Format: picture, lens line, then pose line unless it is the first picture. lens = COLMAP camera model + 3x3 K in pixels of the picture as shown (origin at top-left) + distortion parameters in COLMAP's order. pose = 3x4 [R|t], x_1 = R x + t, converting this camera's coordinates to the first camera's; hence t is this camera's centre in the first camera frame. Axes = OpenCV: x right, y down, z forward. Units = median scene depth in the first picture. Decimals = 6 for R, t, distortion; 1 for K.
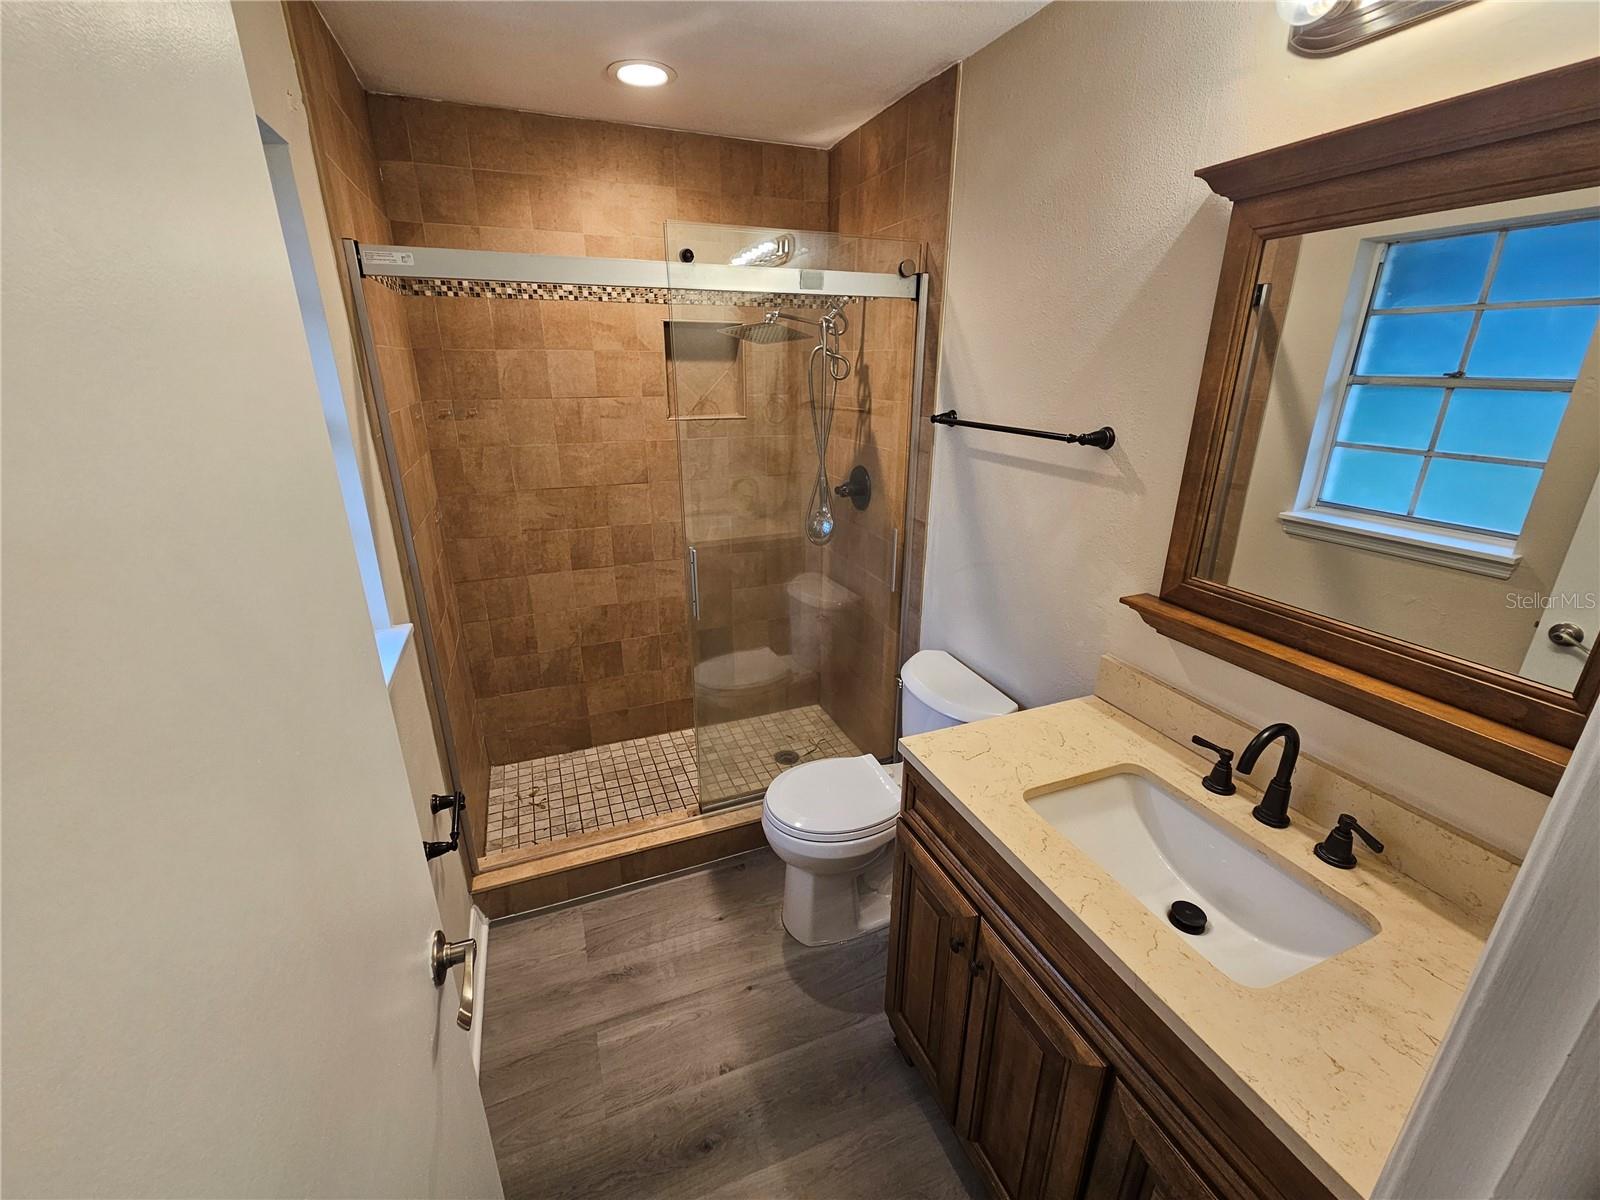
lens RADIAL K [[657.2, 0, 797.7], [0, 657.2, 597.5], [0, 0, 1]] dist [-0.002425, -0.000471]
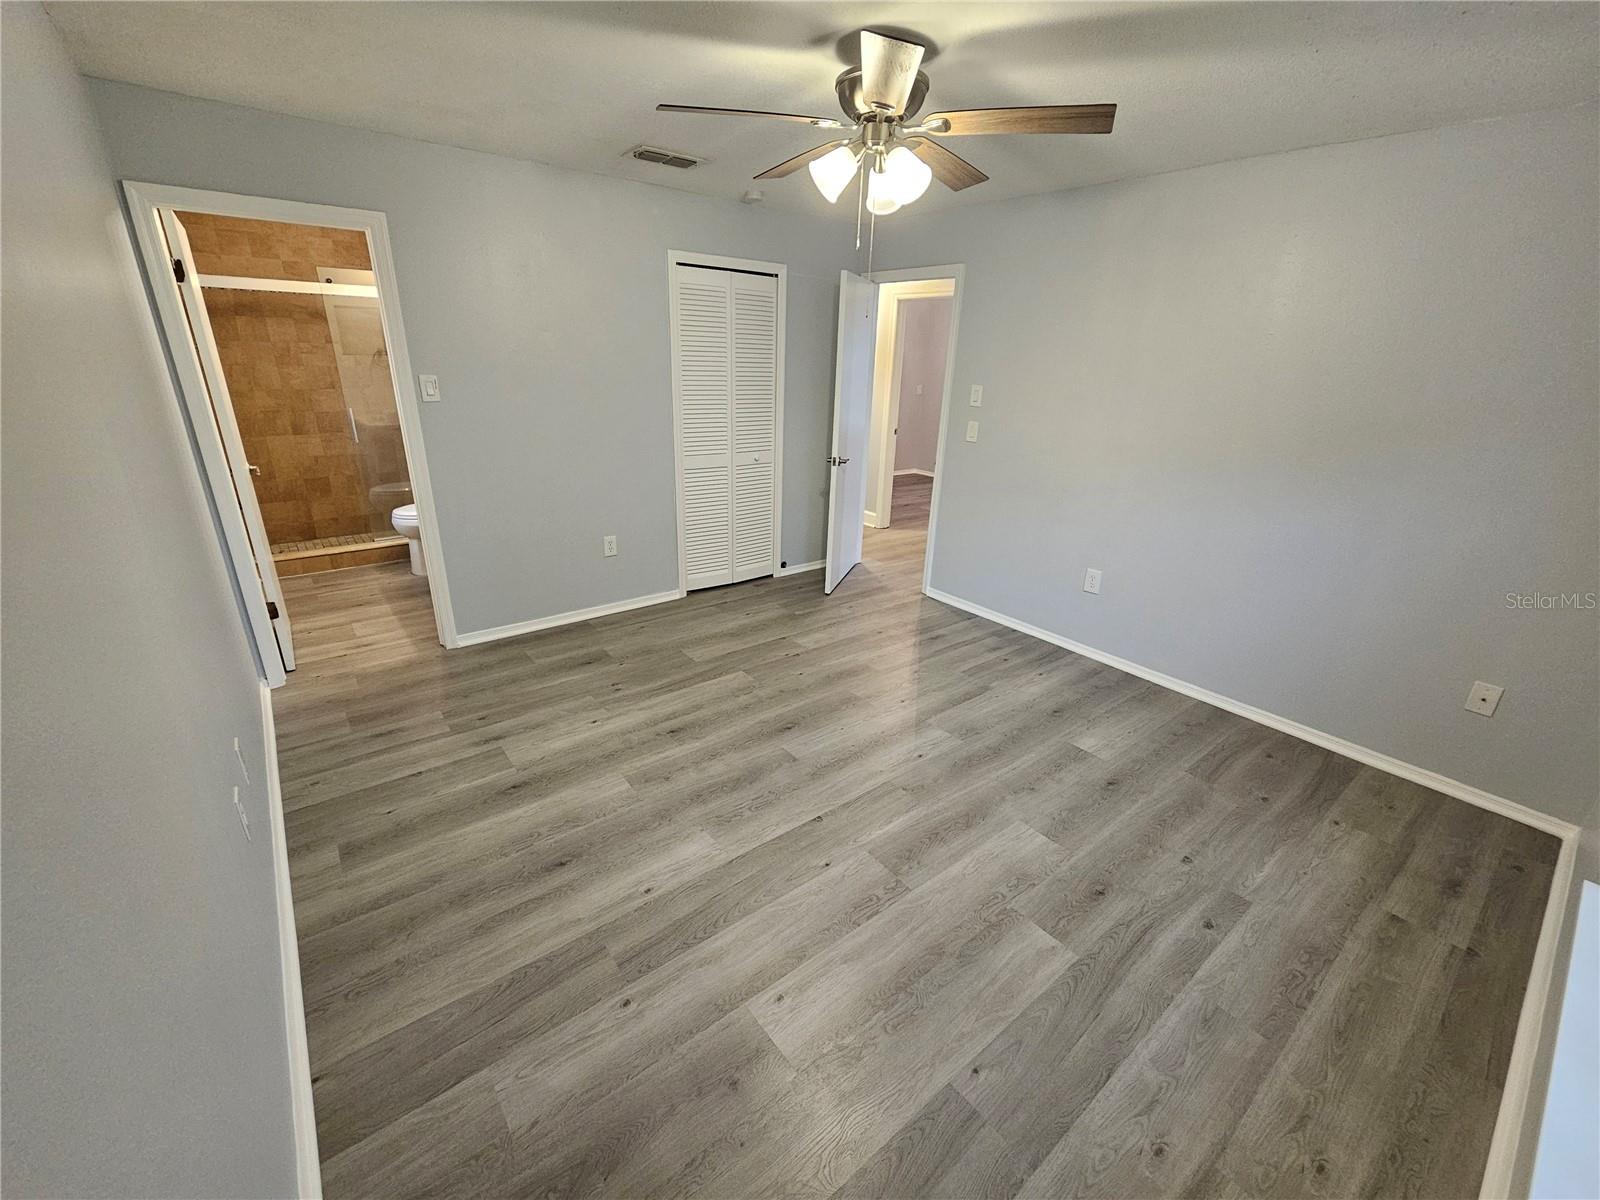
lens RADIAL K [[657.2, 0, 803.4], [0, 657.2, 601.4], [0, 0, 1]] dist [-0.002425, -0.000471]
pose [[0.950772, -0.086800, 0.297486, 0.451632], [0.079992, 0.996181, 0.035006, 0.487220], [-0.299388, -0.009486, 0.954084, -1.250635]]
